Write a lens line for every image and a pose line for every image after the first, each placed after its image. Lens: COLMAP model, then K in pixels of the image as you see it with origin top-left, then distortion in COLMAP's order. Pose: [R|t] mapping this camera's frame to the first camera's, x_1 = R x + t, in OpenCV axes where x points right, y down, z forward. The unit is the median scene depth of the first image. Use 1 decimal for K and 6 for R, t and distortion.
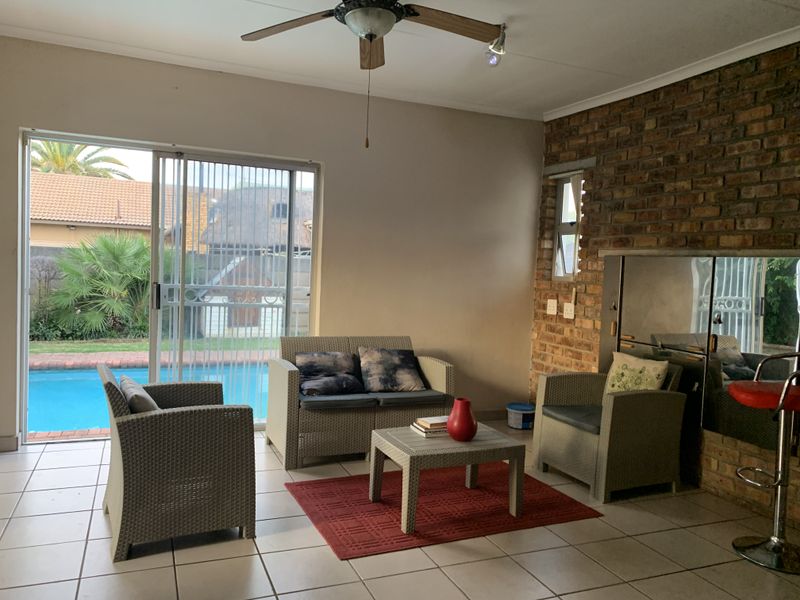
lens RADIAL K [[604.1, 0, 400.0], [0, 604.1, 300.0], [0, 0, 1]] dist [-0.001728, -0.001506]
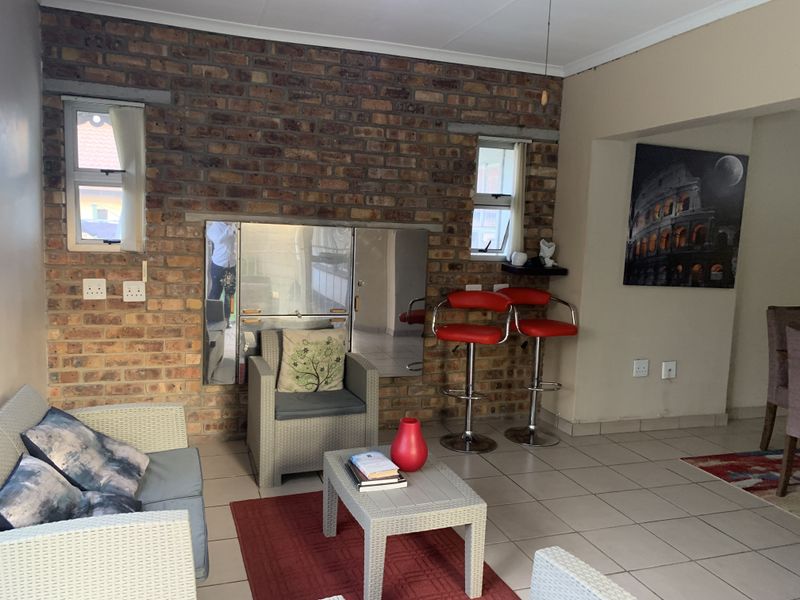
lens RADIAL K [[600.6, 0, 400.0], [0, 600.6, 300.0], [0, 0, 1]] dist [0.073765, -0.106071]
pose [[0.095106, -0.143966, 0.985002, -0.491066], [0.026956, 0.989497, 0.142020, -0.078914], [-0.995102, 0.013044, 0.097988, 0.670403]]
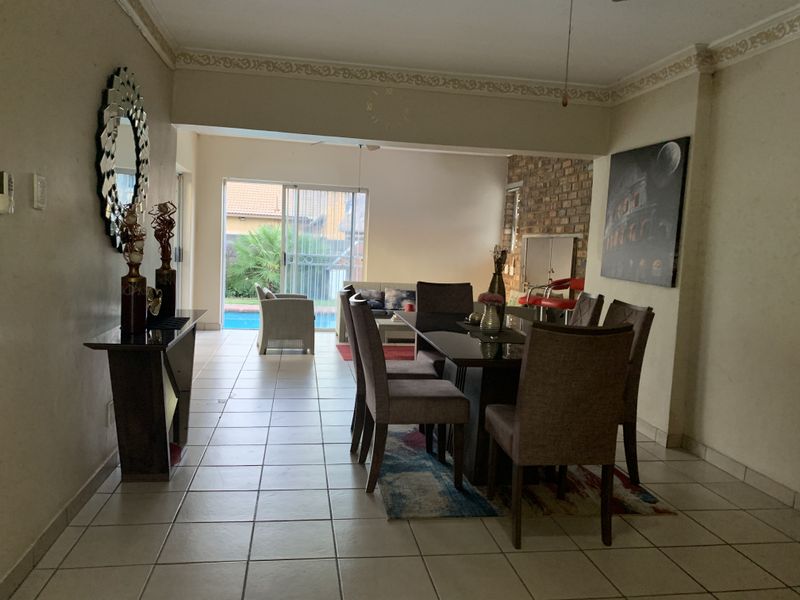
lens RADIAL K [[600.6, 0, 400.0], [0, 600.6, 300.0], [0, 0, 1]] dist [0.073765, -0.106071]
pose [[0.971282, 0.021736, -0.236935, 0.424688], [-0.016295, 0.999557, 0.024898, 0.069825], [0.237371, -0.020323, 0.971206, -0.805359]]
